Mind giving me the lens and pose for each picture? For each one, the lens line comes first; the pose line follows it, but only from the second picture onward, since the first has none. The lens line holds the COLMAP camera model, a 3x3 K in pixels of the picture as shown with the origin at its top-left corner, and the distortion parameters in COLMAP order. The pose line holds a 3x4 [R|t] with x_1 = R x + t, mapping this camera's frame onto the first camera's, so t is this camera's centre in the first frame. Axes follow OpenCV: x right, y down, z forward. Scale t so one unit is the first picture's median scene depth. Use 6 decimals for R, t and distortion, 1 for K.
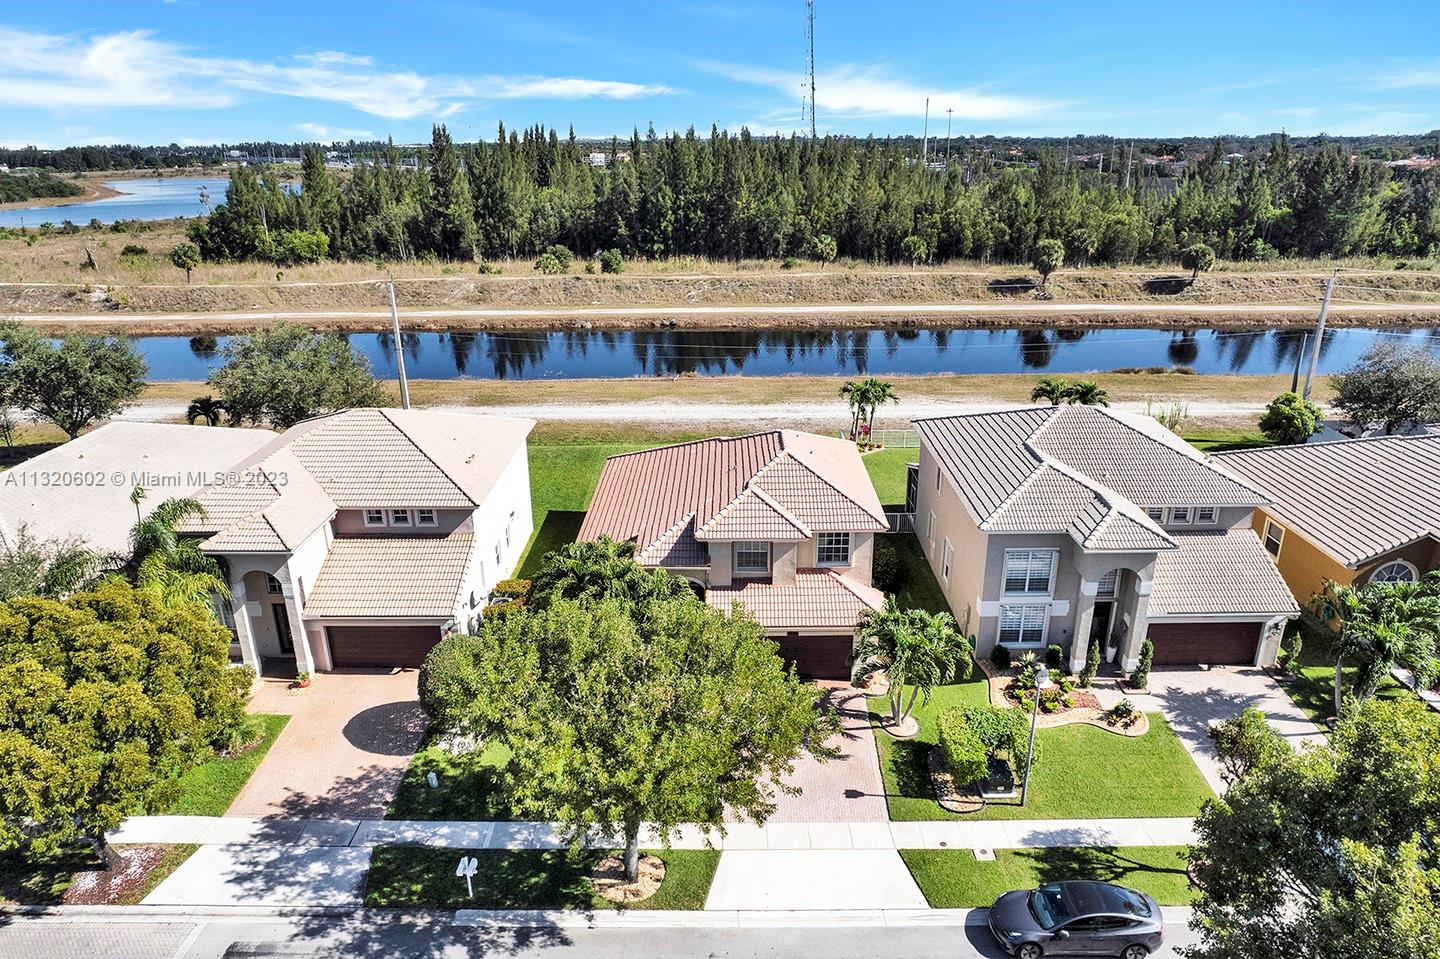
lens RADIAL K [[914.6, 0, 744.3], [0, 914.6, 479.3], [0, 0, 1]] dist [-0.076105, 0.063242]
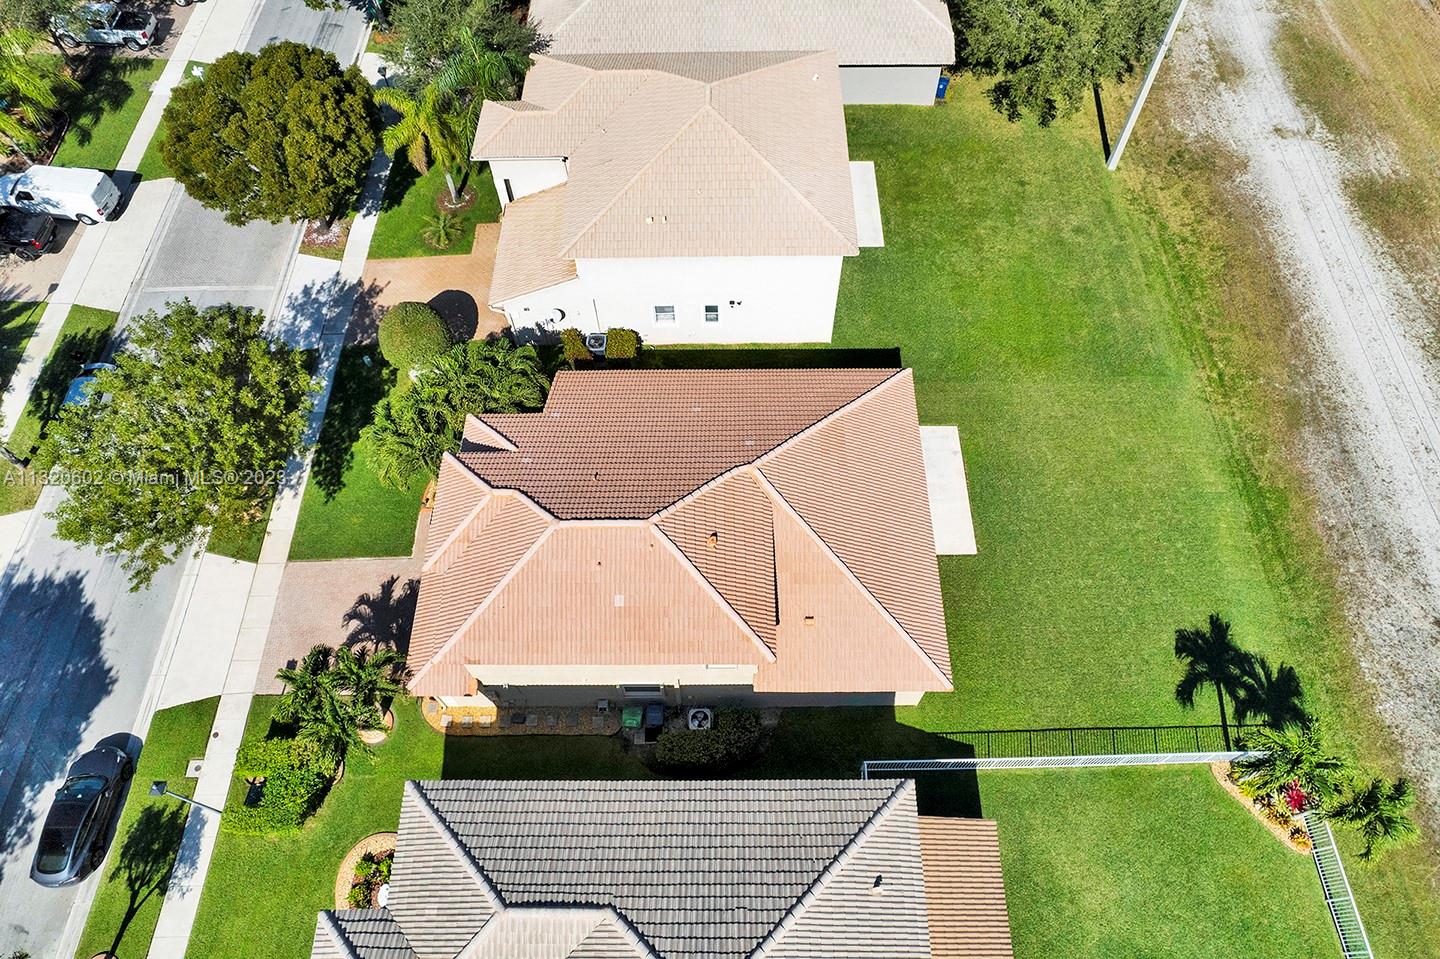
lens RADIAL K [[914.6, 0, 744.3], [0, 914.6, 479.3], [0, 0, 1]] dist [-0.076105, 0.063242]
pose [[-0.006149, 0.872326, -0.488886, 0.376419], [-0.340354, 0.457880, 0.821283, -0.718612], [0.940277, 0.171444, 0.294084, 0.947270]]
